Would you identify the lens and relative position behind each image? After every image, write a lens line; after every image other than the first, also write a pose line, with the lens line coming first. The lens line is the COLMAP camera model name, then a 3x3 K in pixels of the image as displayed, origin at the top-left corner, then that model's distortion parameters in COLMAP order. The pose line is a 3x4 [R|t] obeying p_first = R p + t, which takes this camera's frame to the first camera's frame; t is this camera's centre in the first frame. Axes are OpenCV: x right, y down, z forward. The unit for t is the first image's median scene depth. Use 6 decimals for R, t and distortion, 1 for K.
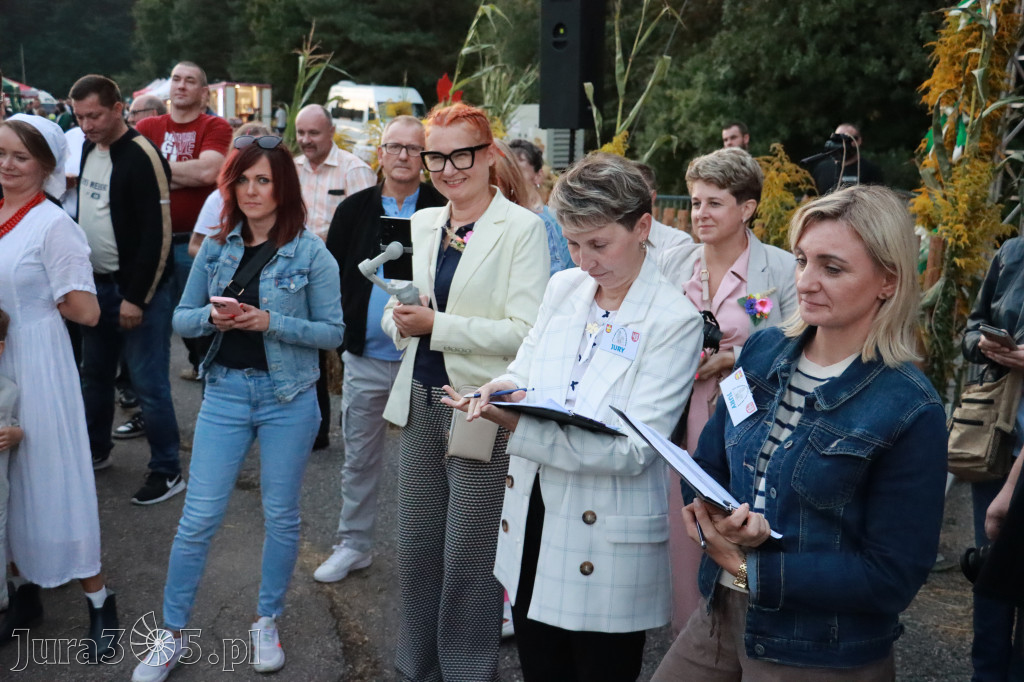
lens RADIAL K [[1206.5, 0, 510.9], [0, 1206.5, 344.4], [0, 0, 1]] dist [0.062308, 0.000000]
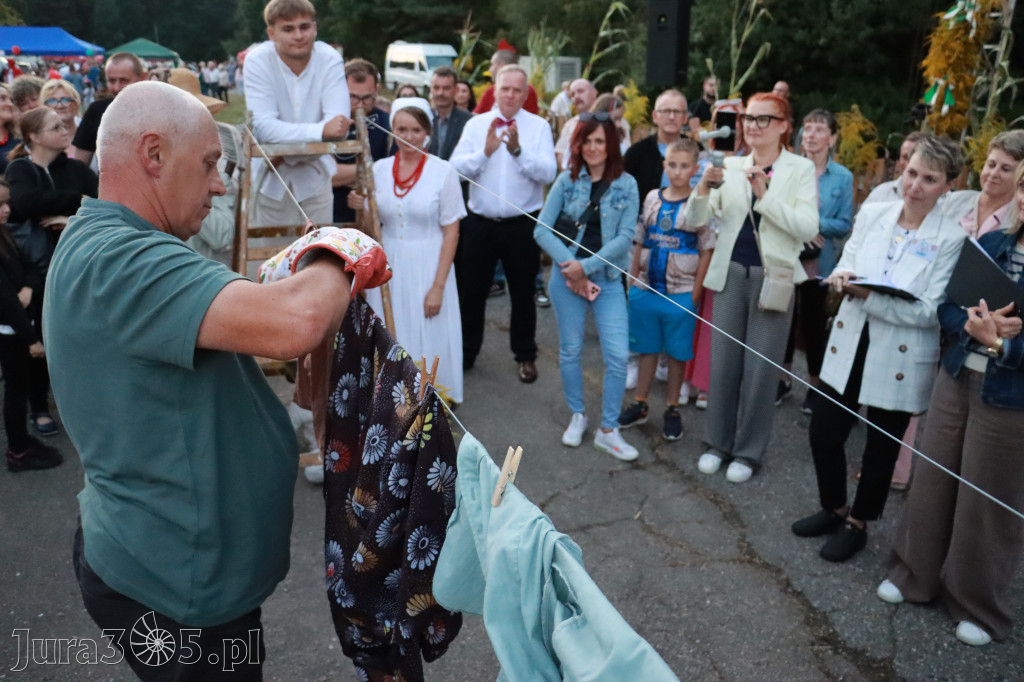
lens RADIAL K [[869.4, 0, 497.7], [0, 869.4, 346.2], [0, 0, 1]] dist [-0.138024, 0.116285]
pose [[0.997791, -0.035169, 0.056354, -0.137256], [0.026824, 0.989427, 0.142533, -0.011266], [-0.060771, -0.140706, 0.988184, -0.038651]]
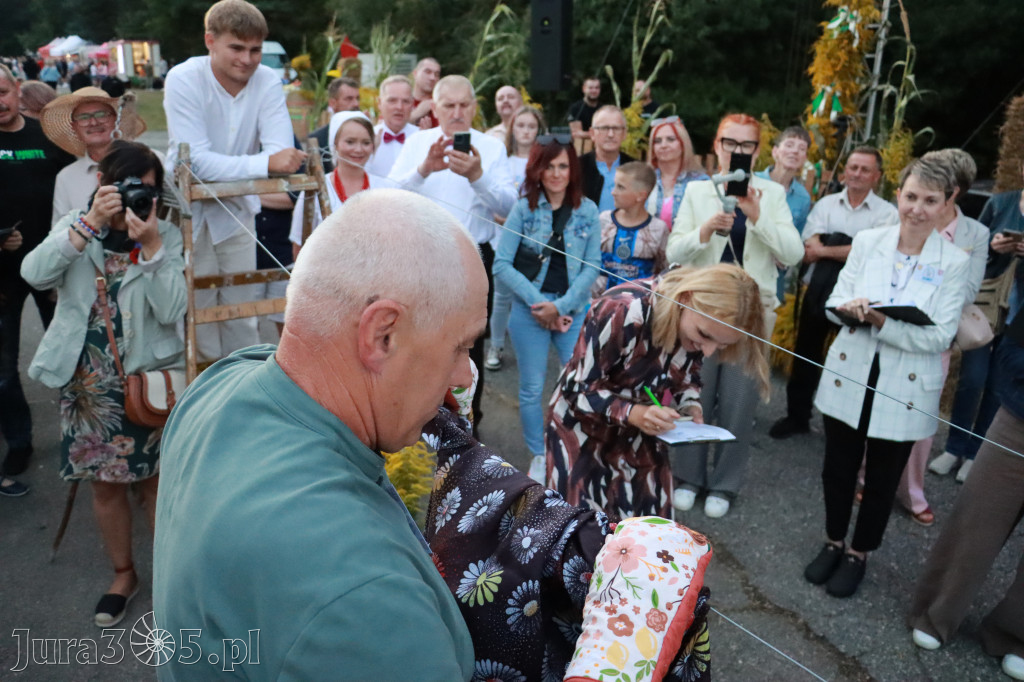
lens RADIAL K [[869.4, 0, 479.3], [0, 869.4, 323.3], [0, 0, 1]] dist [-0.138024, 0.116285]
pose [[0.962583, -0.090546, 0.255412, -0.192886], [0.056306, 0.988784, 0.138329, -0.031598], [-0.265072, -0.118771, 0.956886, 0.007909]]
